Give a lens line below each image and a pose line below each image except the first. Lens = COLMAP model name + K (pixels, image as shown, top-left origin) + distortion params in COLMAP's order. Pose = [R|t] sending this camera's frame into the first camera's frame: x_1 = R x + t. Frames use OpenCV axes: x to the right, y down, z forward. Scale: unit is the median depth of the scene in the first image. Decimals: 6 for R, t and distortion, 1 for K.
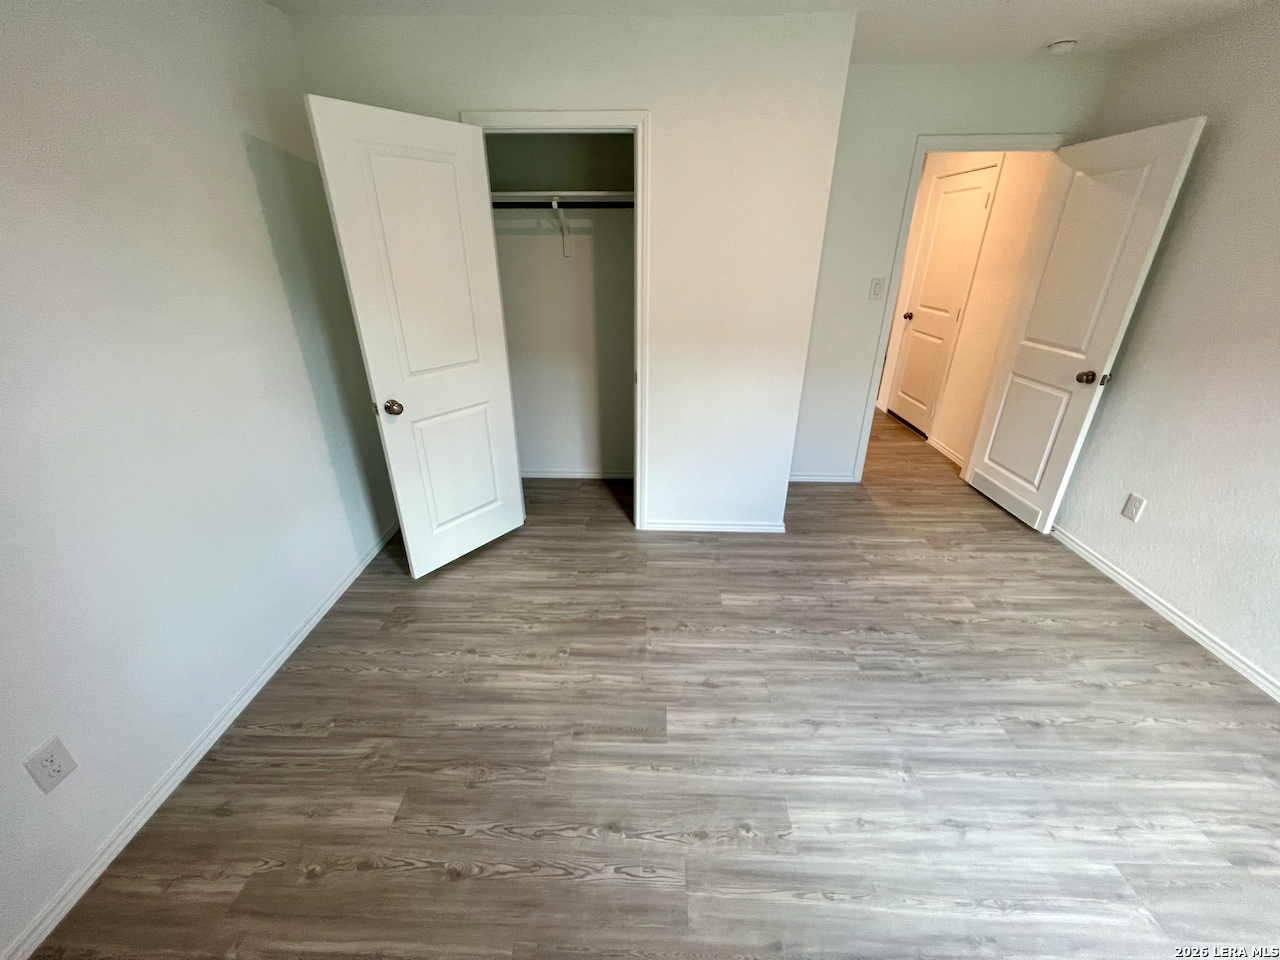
lens RADIAL K [[512.4, 0, 638.7], [0, 512.4, 484.7], [0, 0, 1]] dist [0.003244, 0.000174]
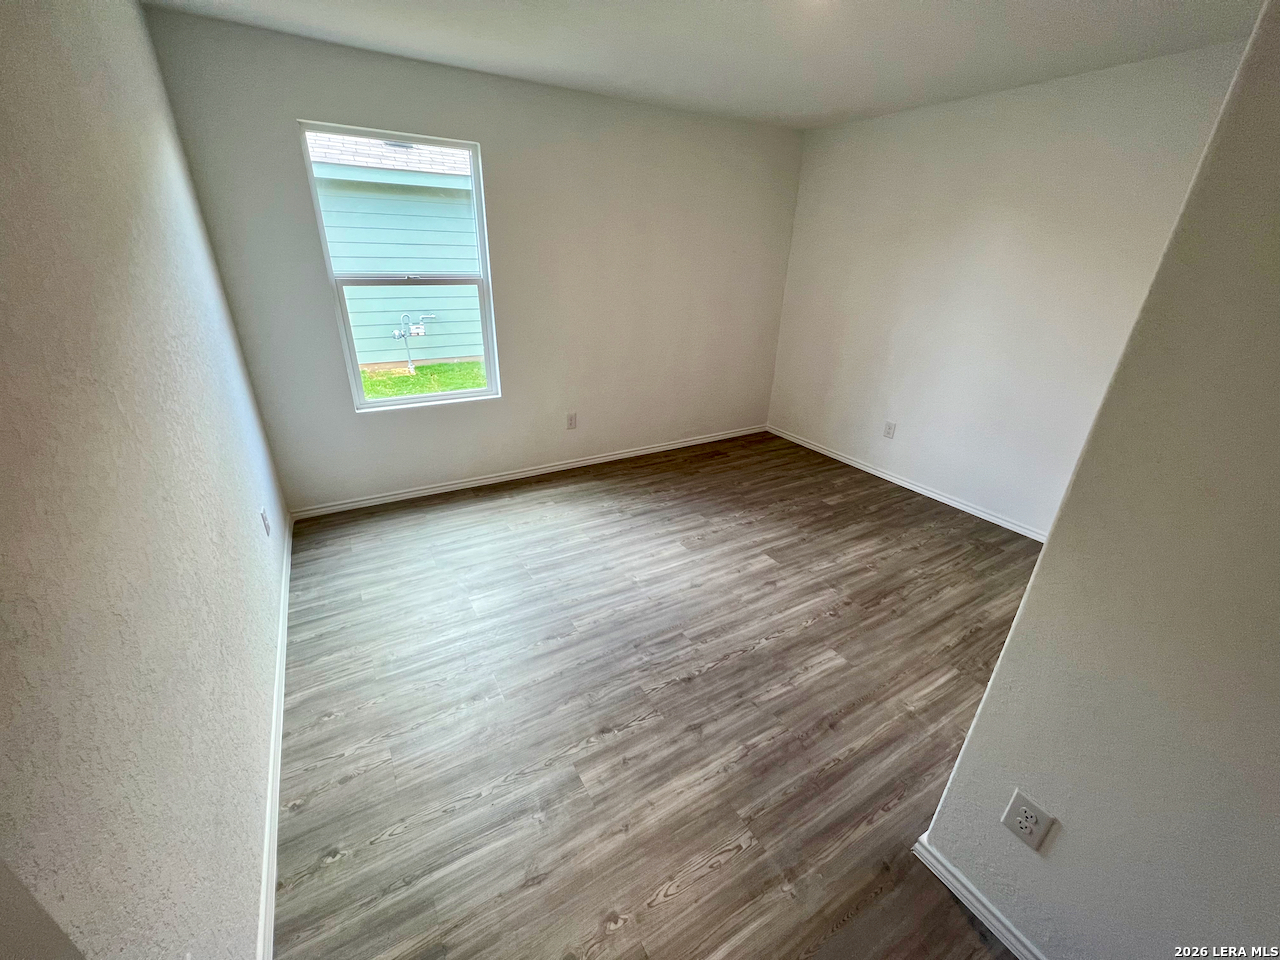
lens RADIAL K [[512.0, 0, 639.3], [0, 512.0, 485.1], [0, 0, 1]] dist [-0.001745, 0.000723]
pose [[-0.848326, 0.203293, -0.488892, 1.013822], [-0.251037, 0.658543, 0.709438, -0.622922], [0.466180, 0.724564, -0.507625, 1.325661]]
